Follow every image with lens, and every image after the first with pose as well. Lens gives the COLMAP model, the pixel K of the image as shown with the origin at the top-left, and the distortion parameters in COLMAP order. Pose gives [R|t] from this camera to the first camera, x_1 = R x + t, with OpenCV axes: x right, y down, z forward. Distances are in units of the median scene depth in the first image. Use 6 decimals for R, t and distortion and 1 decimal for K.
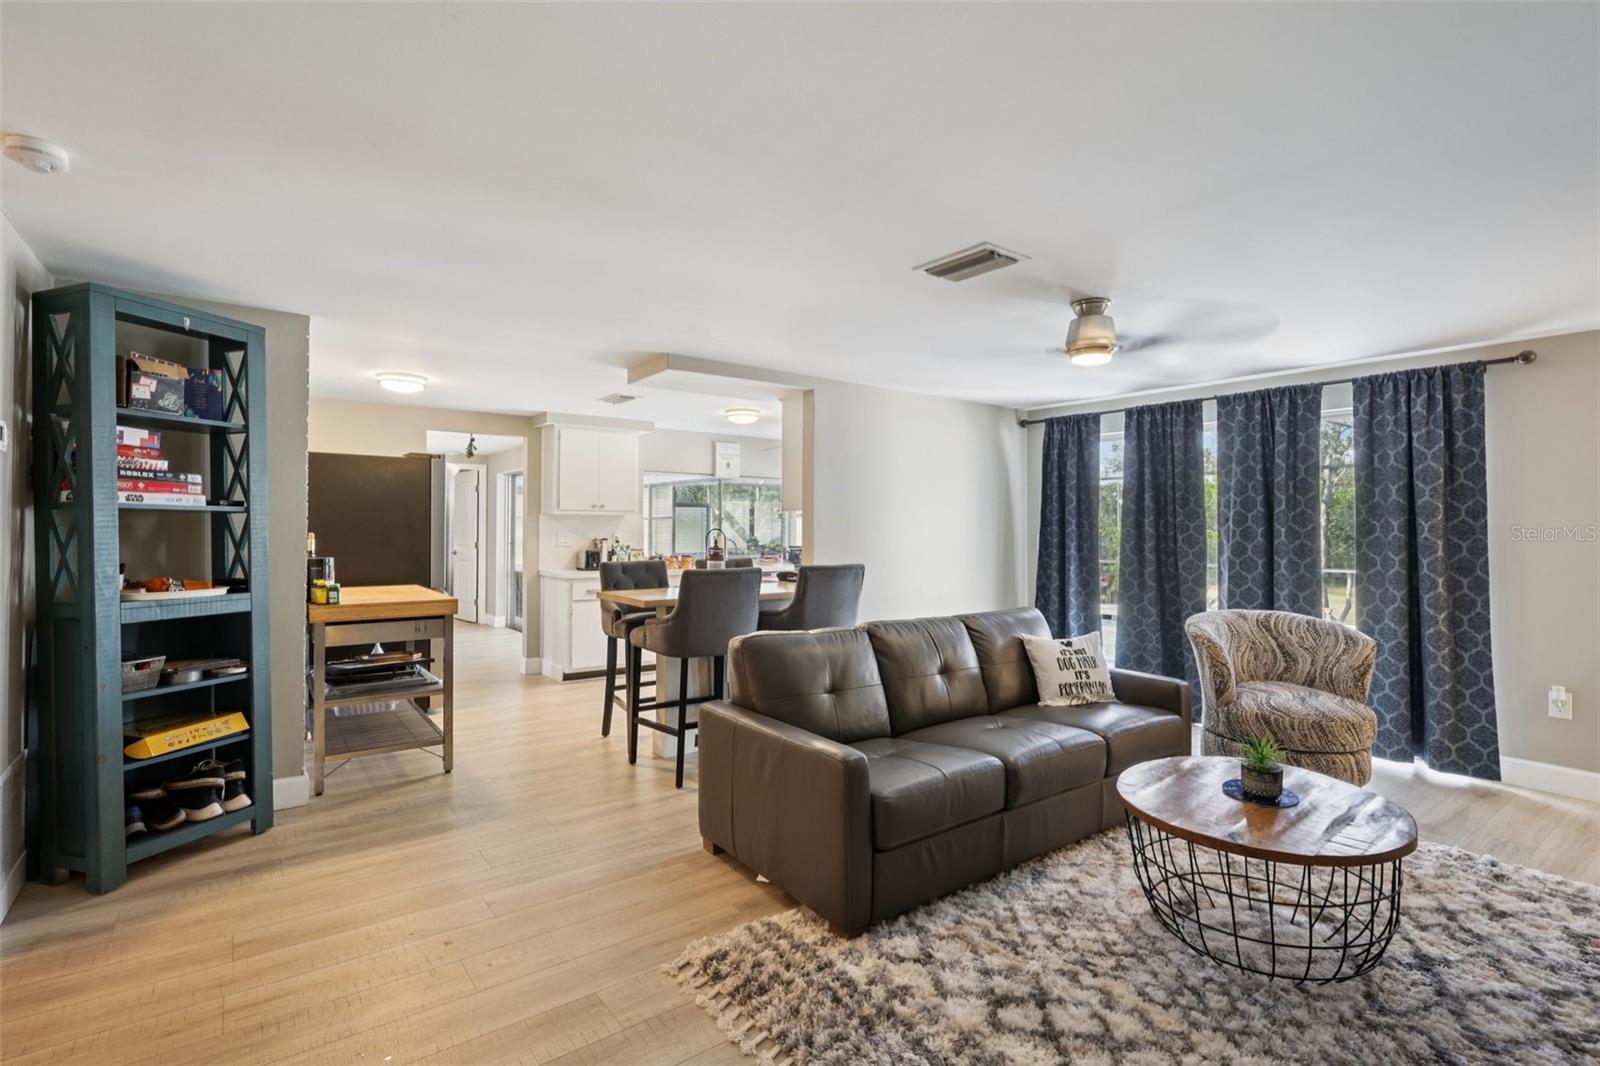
lens RADIAL K [[749.4, 0, 798.1], [0, 749.4, 529.2], [0, 0, 1]] dist [-0.002851, 0.000414]
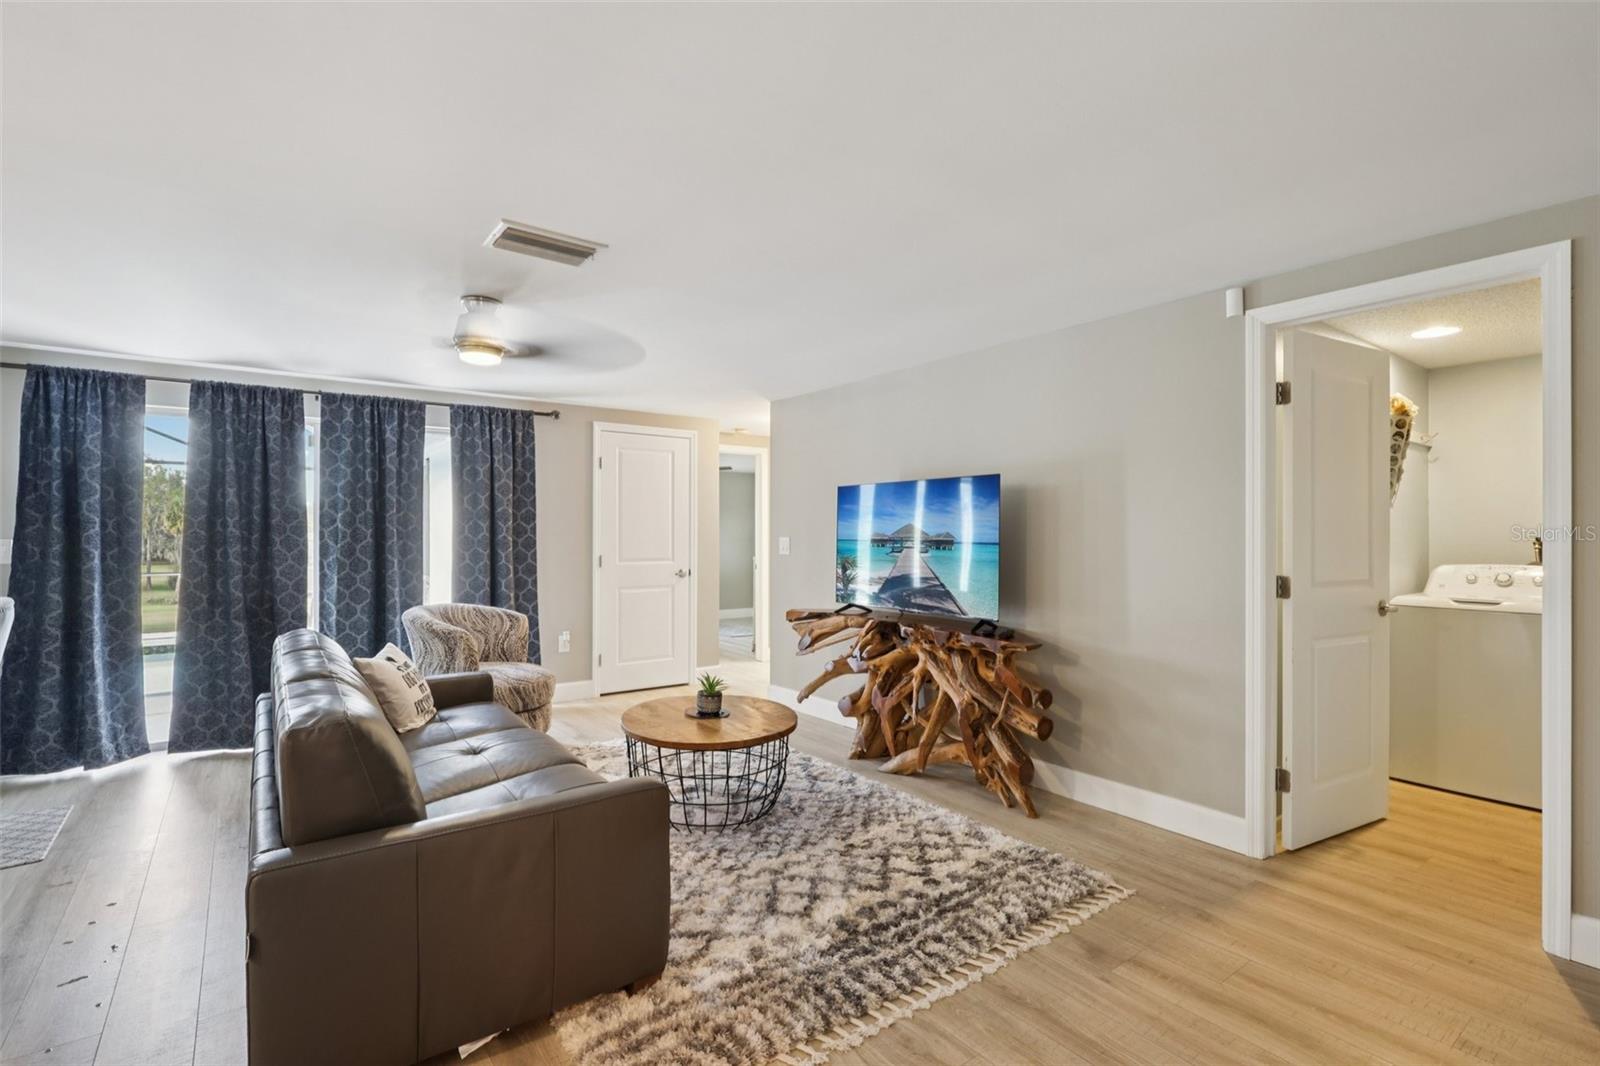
lens RADIAL K [[749.4, 0, 795.5], [0, 749.4, 528.7], [0, 0, 1]] dist [-0.002851, 0.000414]
pose [[0.013948, 0.000605, 0.999903, -0.457636], [0.003037, 0.999995, -0.000648, 0.000245], [-0.999898, 0.003046, 0.013946, 0.444353]]
